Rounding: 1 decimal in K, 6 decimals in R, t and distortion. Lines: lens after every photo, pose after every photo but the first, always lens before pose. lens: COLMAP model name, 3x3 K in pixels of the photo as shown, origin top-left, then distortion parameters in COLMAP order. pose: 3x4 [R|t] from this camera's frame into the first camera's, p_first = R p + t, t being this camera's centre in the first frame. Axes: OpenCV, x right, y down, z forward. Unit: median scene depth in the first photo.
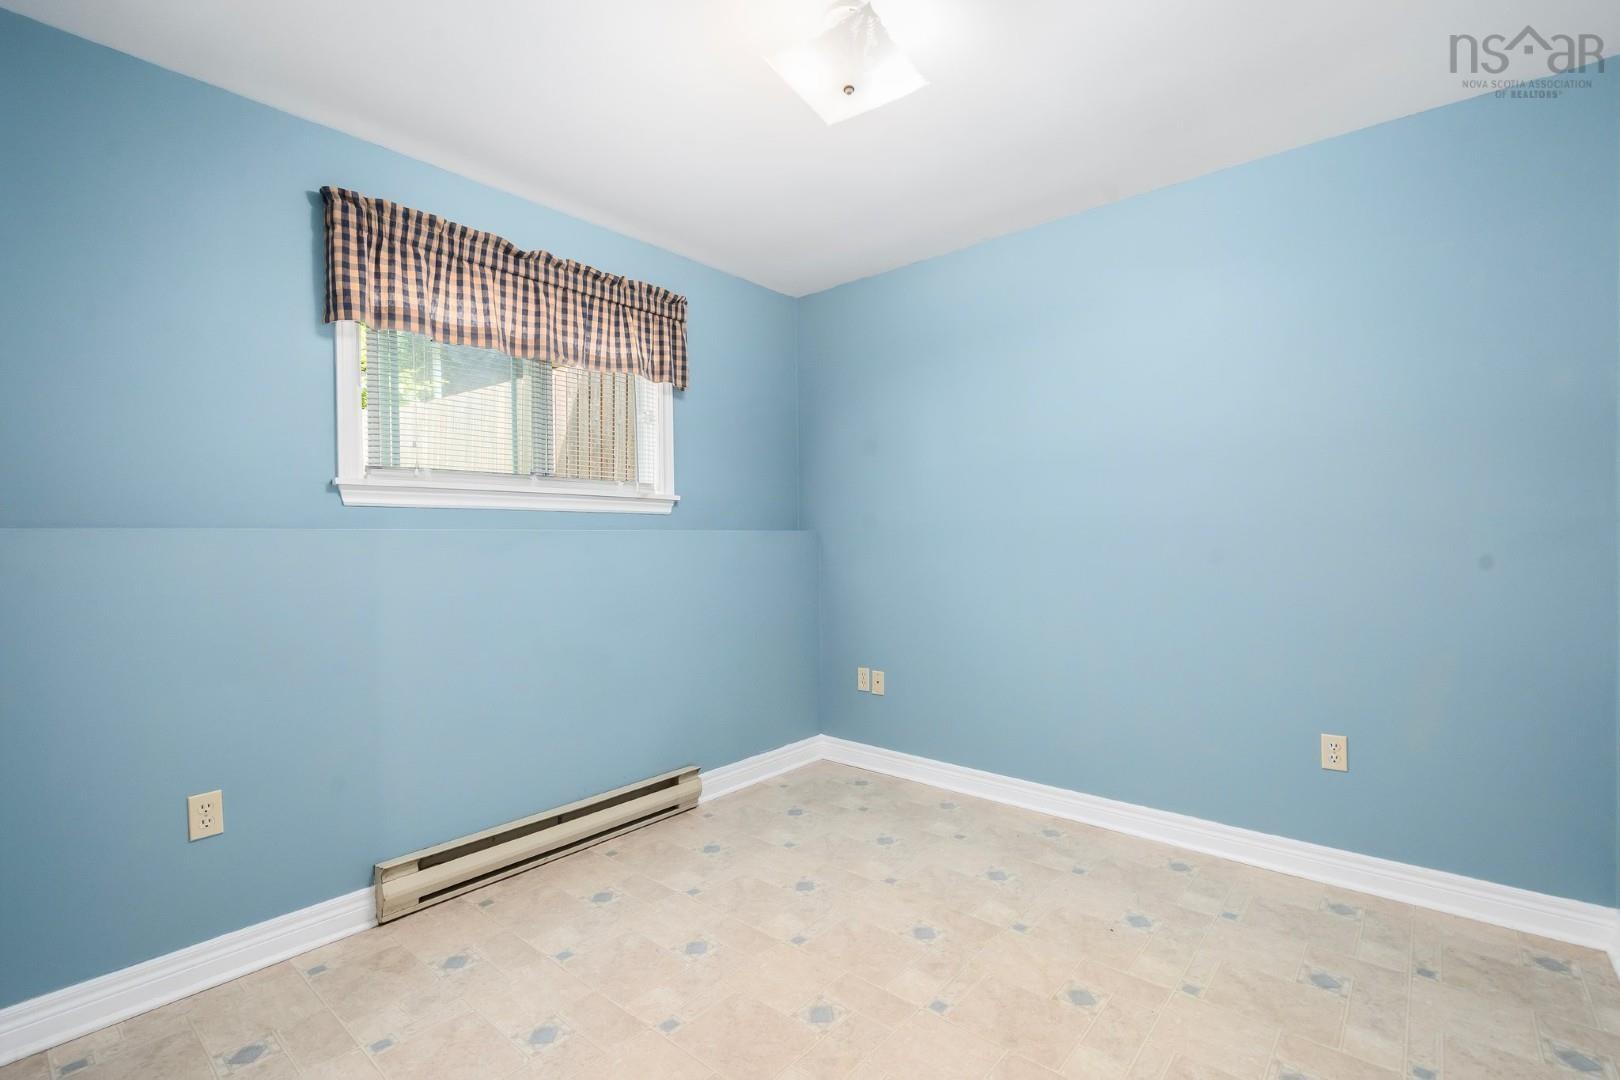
lens RADIAL K [[710.1, 0, 815.3], [0, 710.1, 546.2], [0, 0, 1]] dist [0.001958, -0.001486]
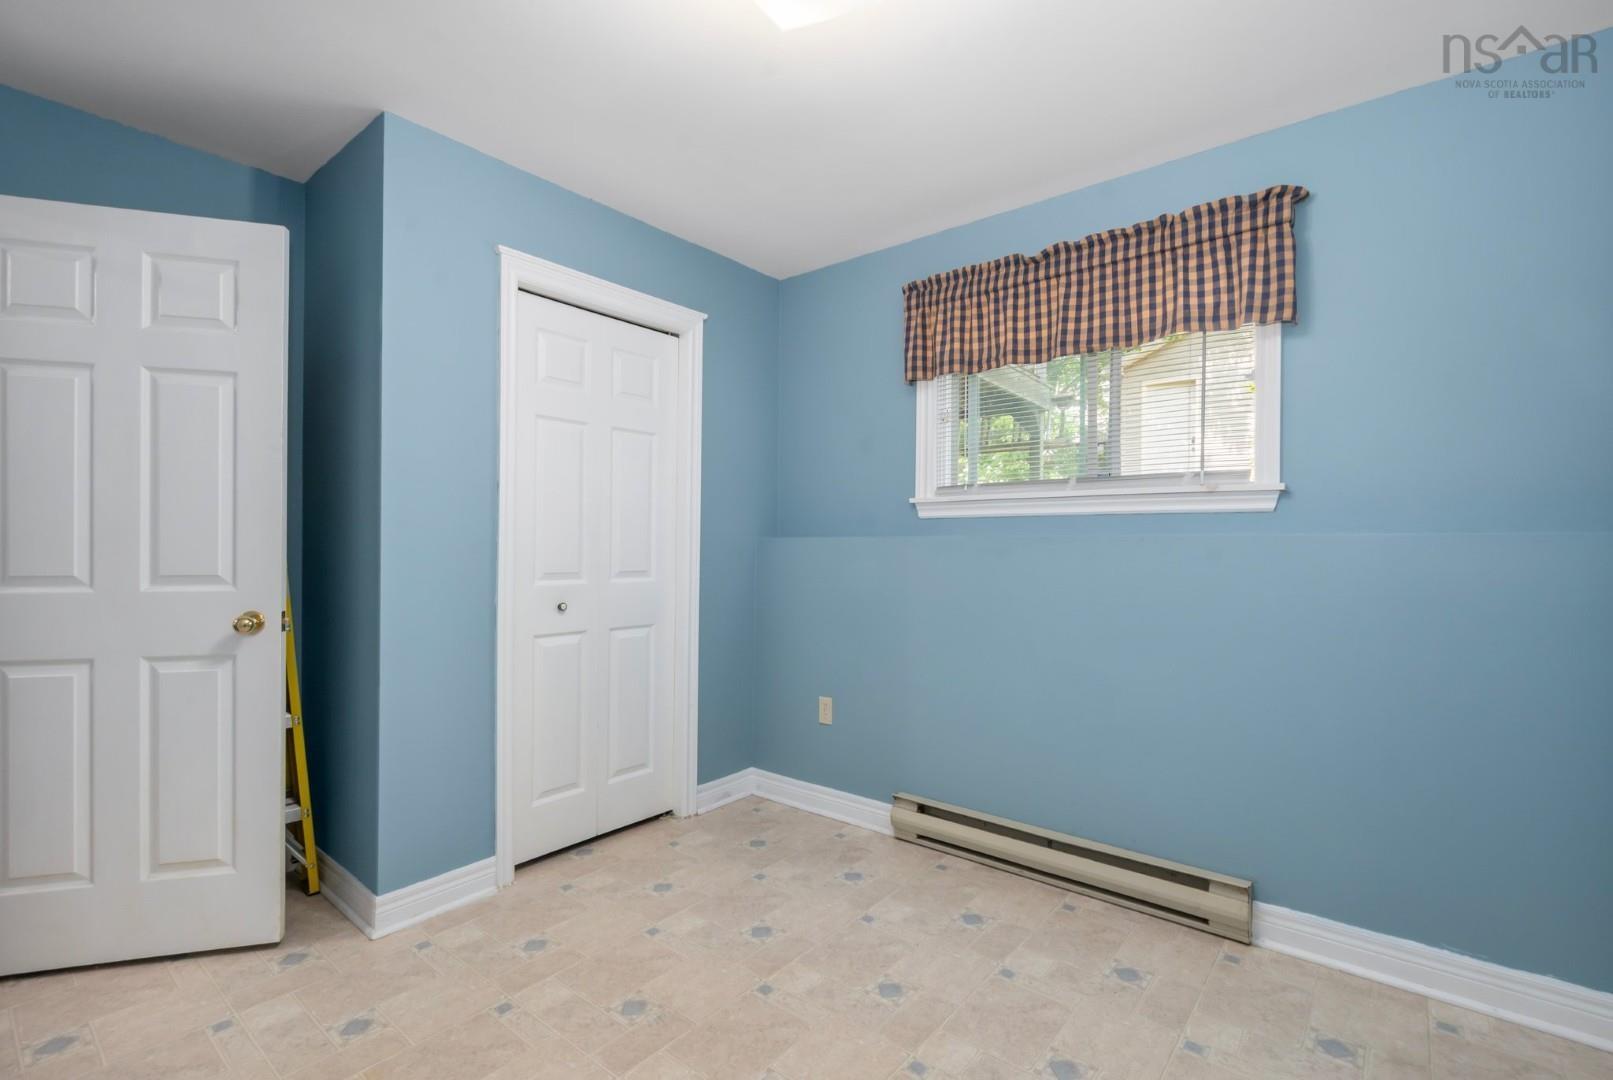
lens RADIAL K [[721.5, 0, 837.4], [0, 721.5, 546.5], [0, 0, 1]] dist [-0.001463, -0.000378]
pose [[0.047831, 0.009736, -0.998808, 0.540389], [-0.014433, 0.999855, 0.009055, -0.012076], [0.998751, 0.013983, 0.047965, 0.627060]]
